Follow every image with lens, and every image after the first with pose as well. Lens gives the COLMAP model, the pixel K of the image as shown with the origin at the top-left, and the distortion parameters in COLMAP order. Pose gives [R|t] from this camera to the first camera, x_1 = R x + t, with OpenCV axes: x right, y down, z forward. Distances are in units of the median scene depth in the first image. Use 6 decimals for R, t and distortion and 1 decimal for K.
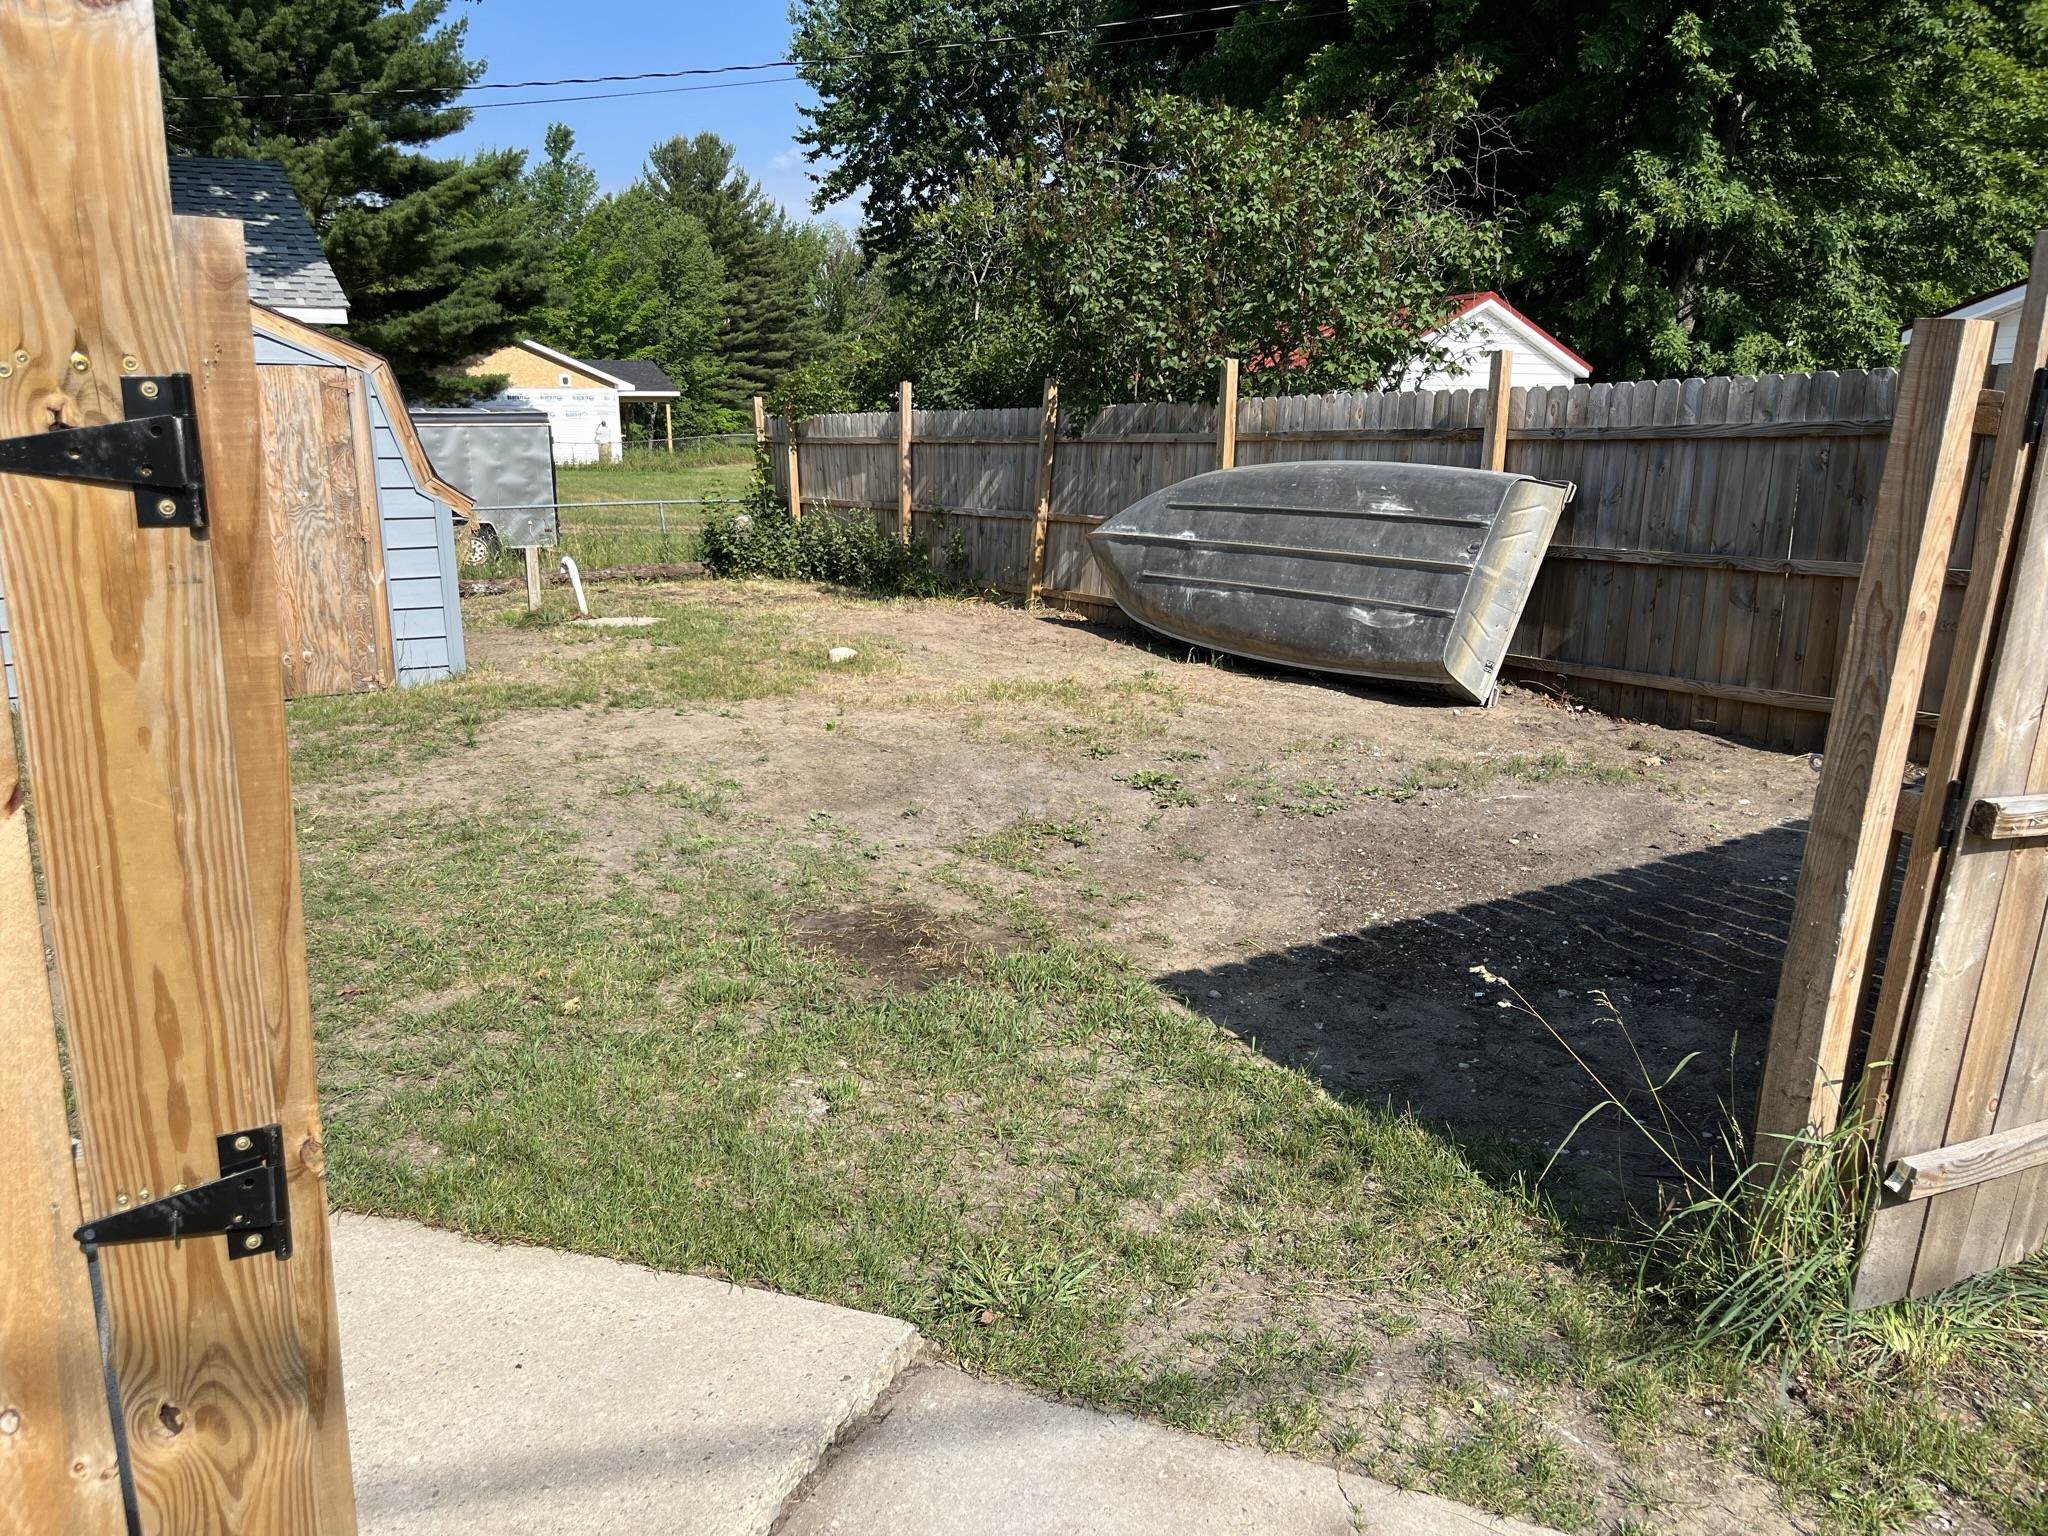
lens RADIAL K [[1556.1, 0, 1020.6], [0, 1556.1, 782.4], [0, 0, 1]] dist [0.040860, -0.053000]
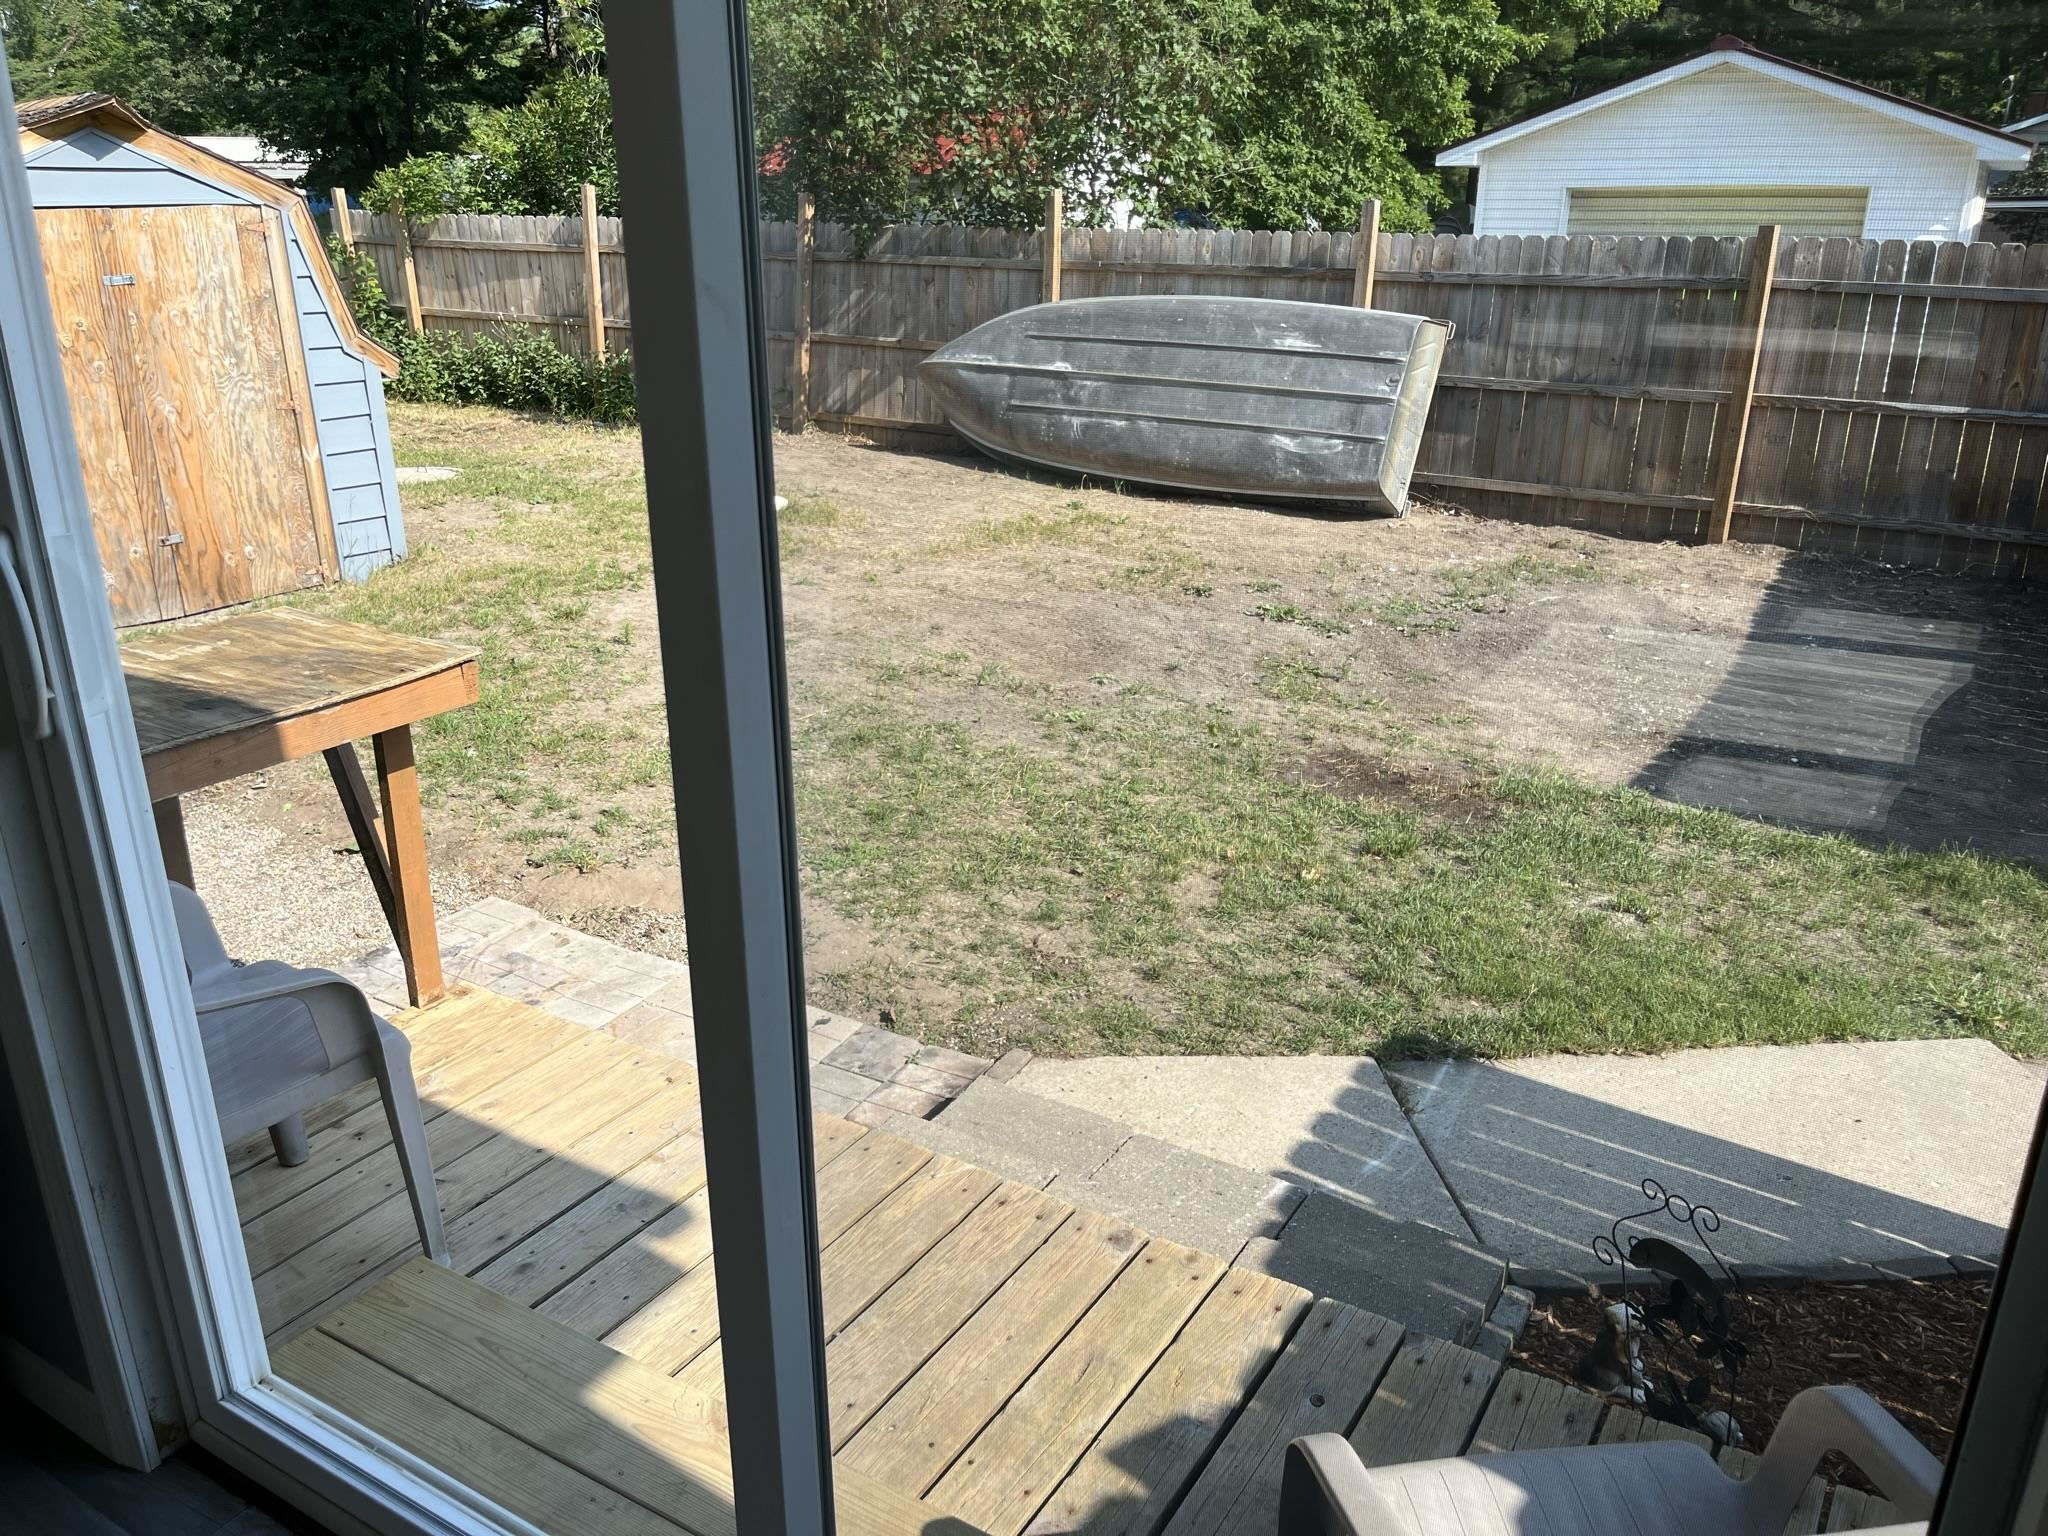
lens RADIAL K [[1556.1, 0, 1030.2], [0, 1556.1, 777.2], [0, 0, 1]] dist [0.040860, -0.053000]
pose [[0.902091, -0.139775, 0.408284, -0.443985], [0.080914, 0.984098, 0.158127, -0.061208], [-0.423893, -0.109609, 0.899055, 0.027113]]
